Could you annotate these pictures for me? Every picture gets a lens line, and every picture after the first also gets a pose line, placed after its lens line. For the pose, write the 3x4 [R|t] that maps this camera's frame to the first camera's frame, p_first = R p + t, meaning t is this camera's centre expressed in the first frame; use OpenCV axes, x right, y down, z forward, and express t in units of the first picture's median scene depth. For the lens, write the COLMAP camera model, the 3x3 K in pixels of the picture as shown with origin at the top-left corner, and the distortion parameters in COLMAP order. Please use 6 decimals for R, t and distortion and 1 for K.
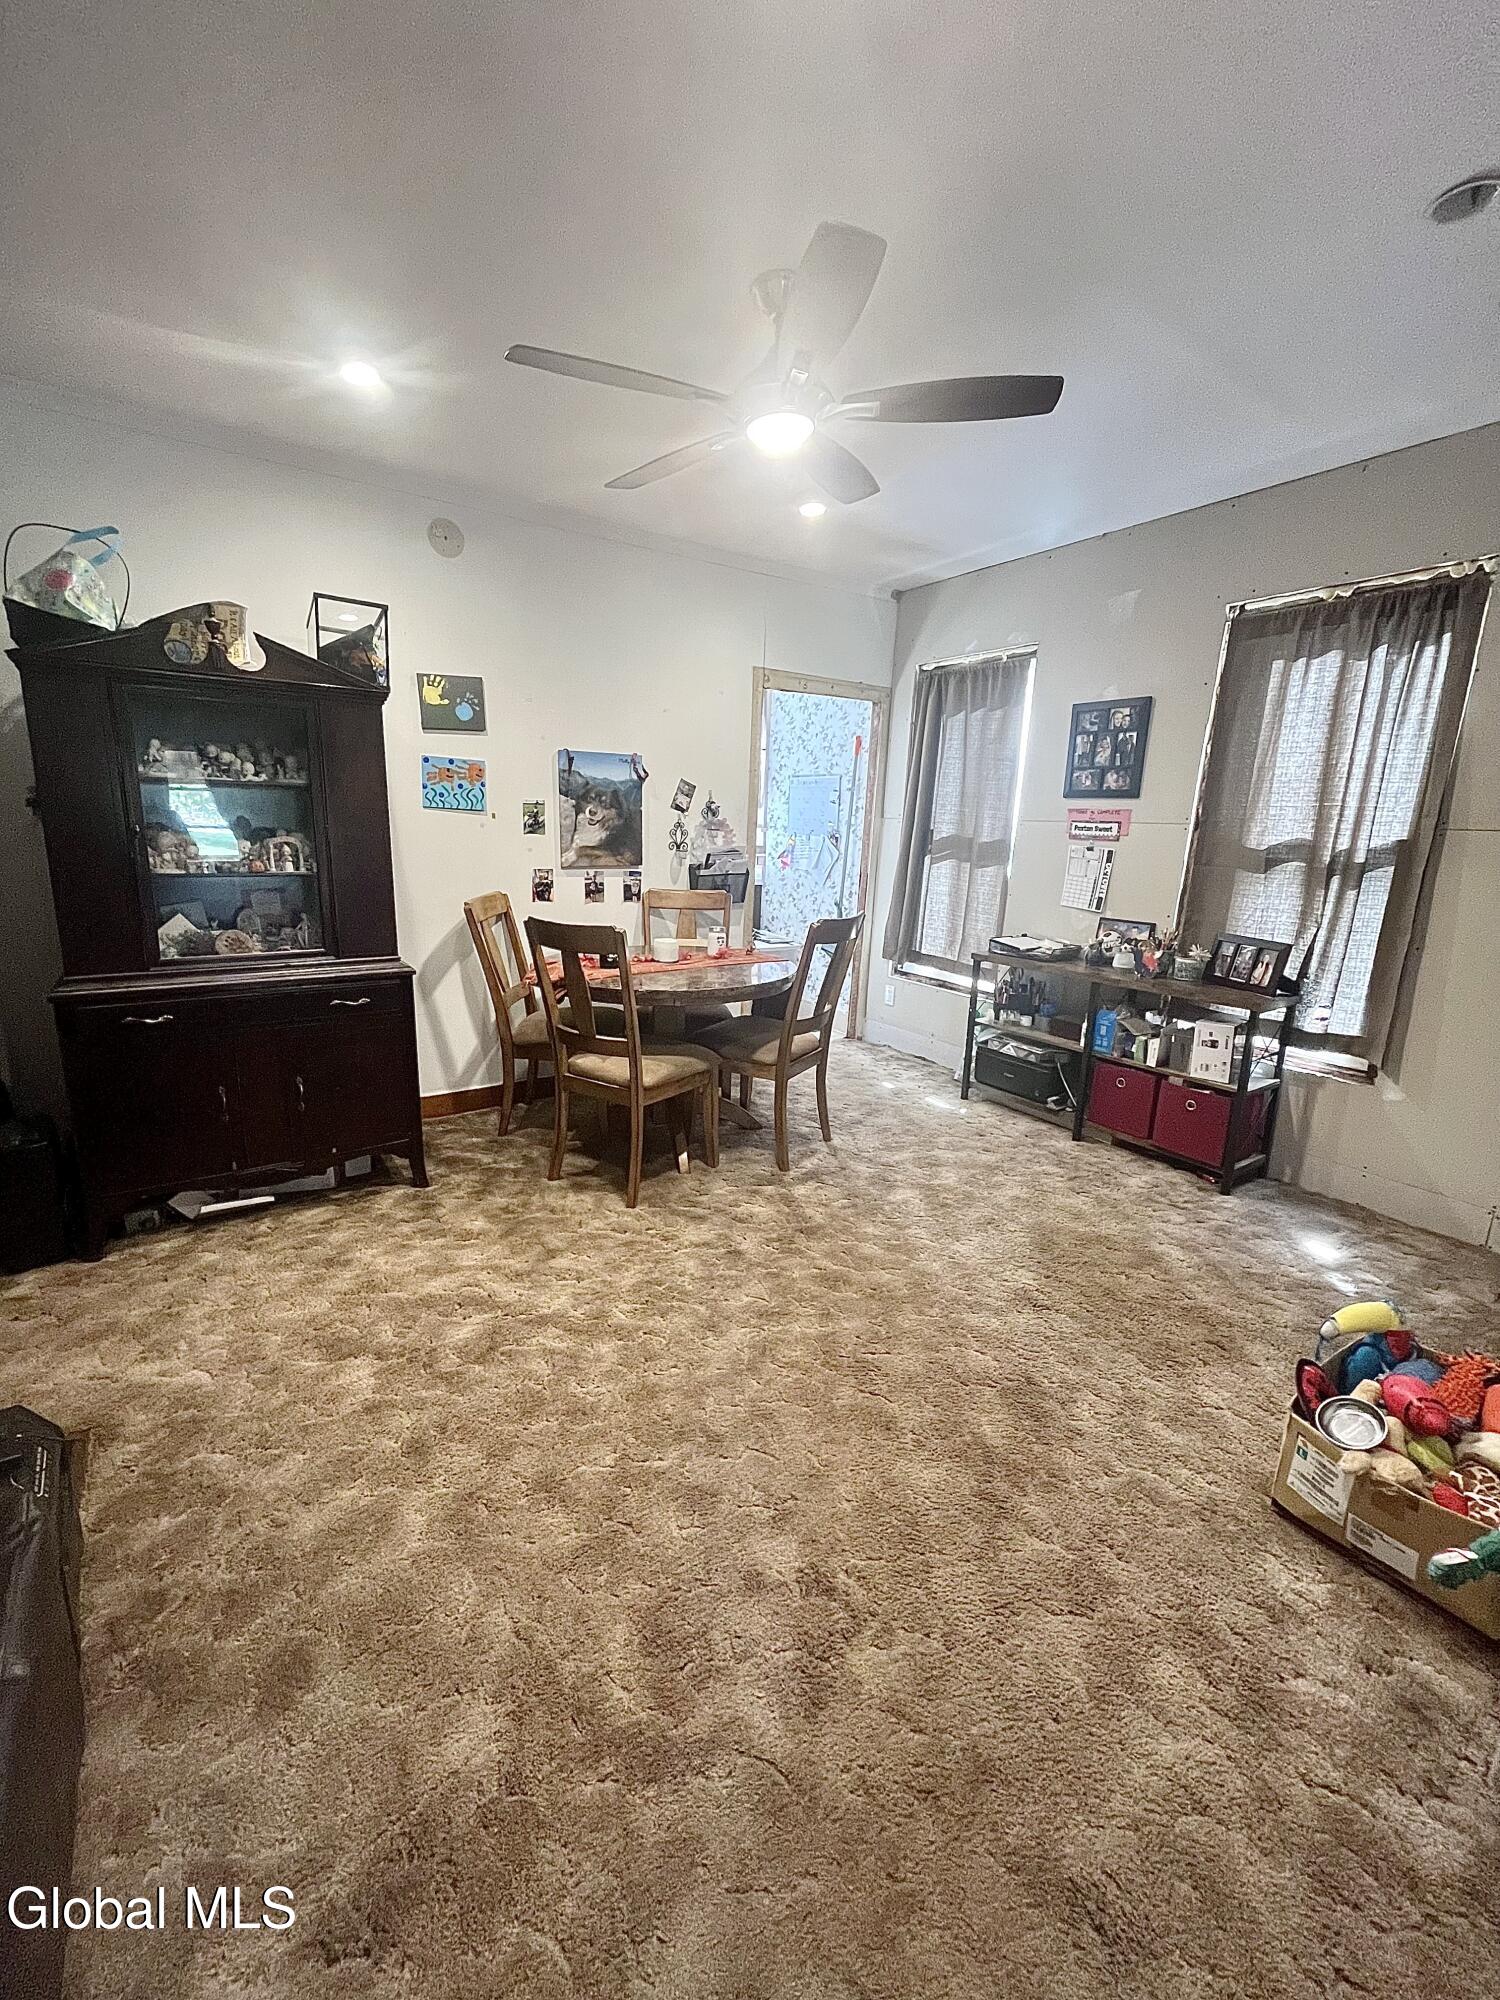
lens RADIAL K [[802.1, 0, 743.6], [0, 802.1, 1000.6], [0, 0, 1]] dist [-0.002966, -0.001425]
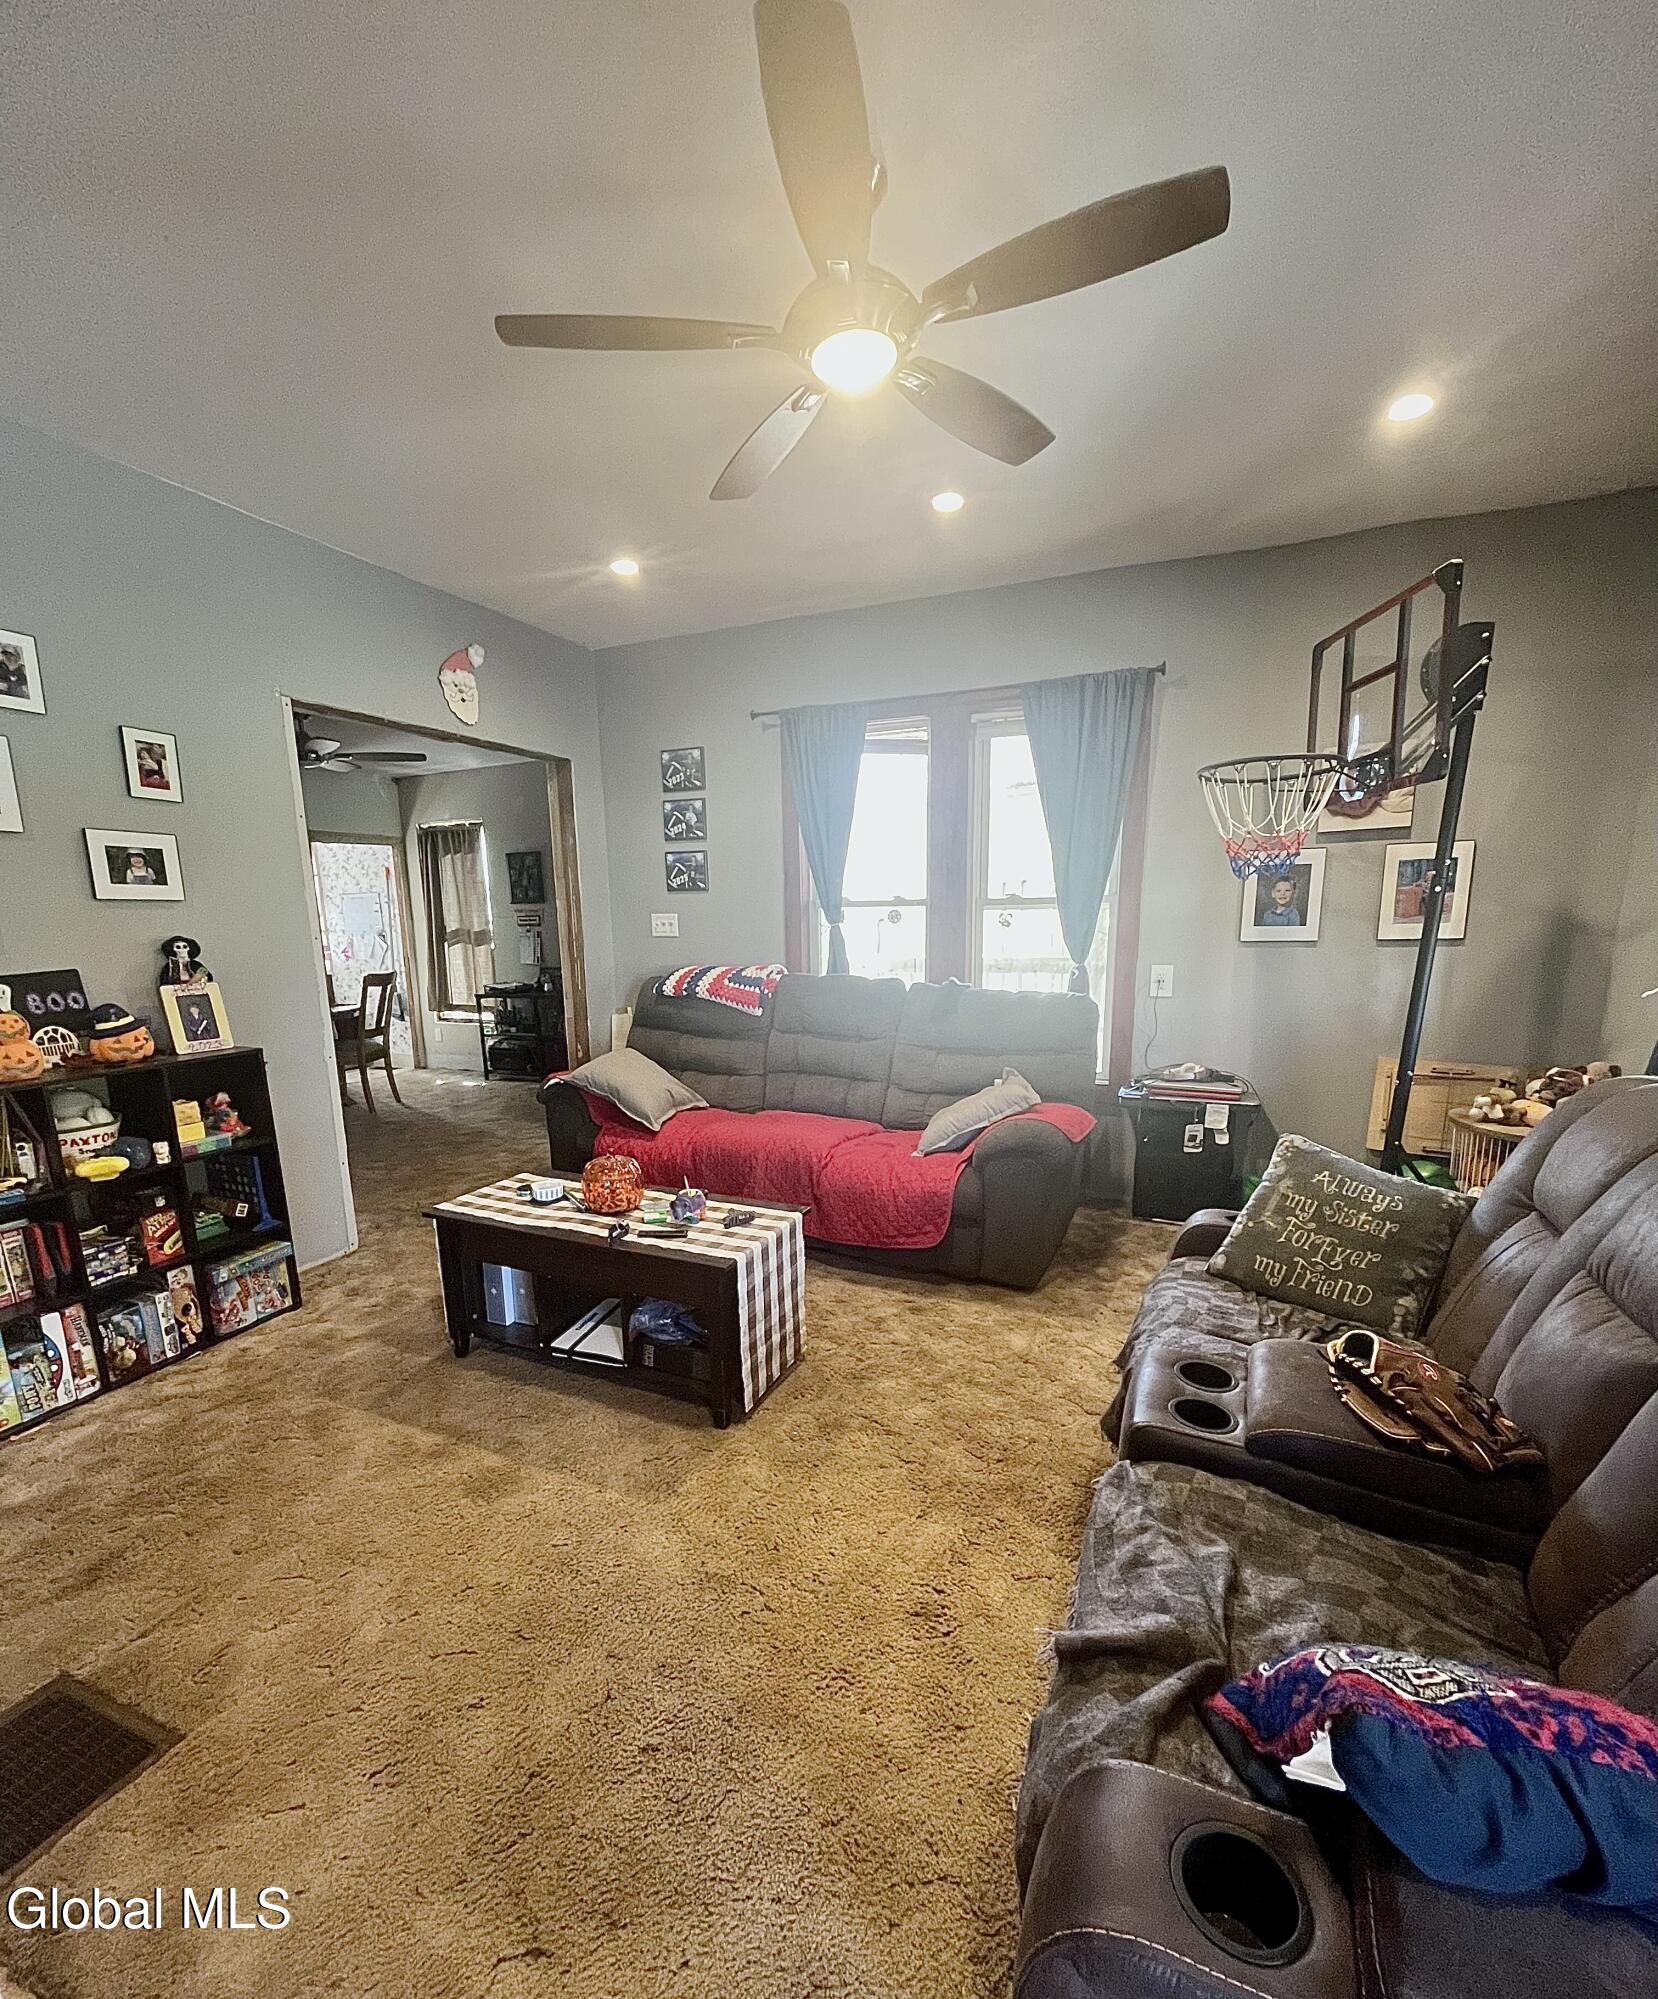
lens RADIAL K [[898.5, 0, 808.9], [0, 898.5, 1096.0], [0, 0, 1]] dist [-0.000715, -0.000034]
pose [[0.865441, -0.154066, 0.476734, -0.045221], [0.162888, 0.986375, 0.023068, 0.205173], [-0.473792, 0.057691, 0.878745, -0.929722]]
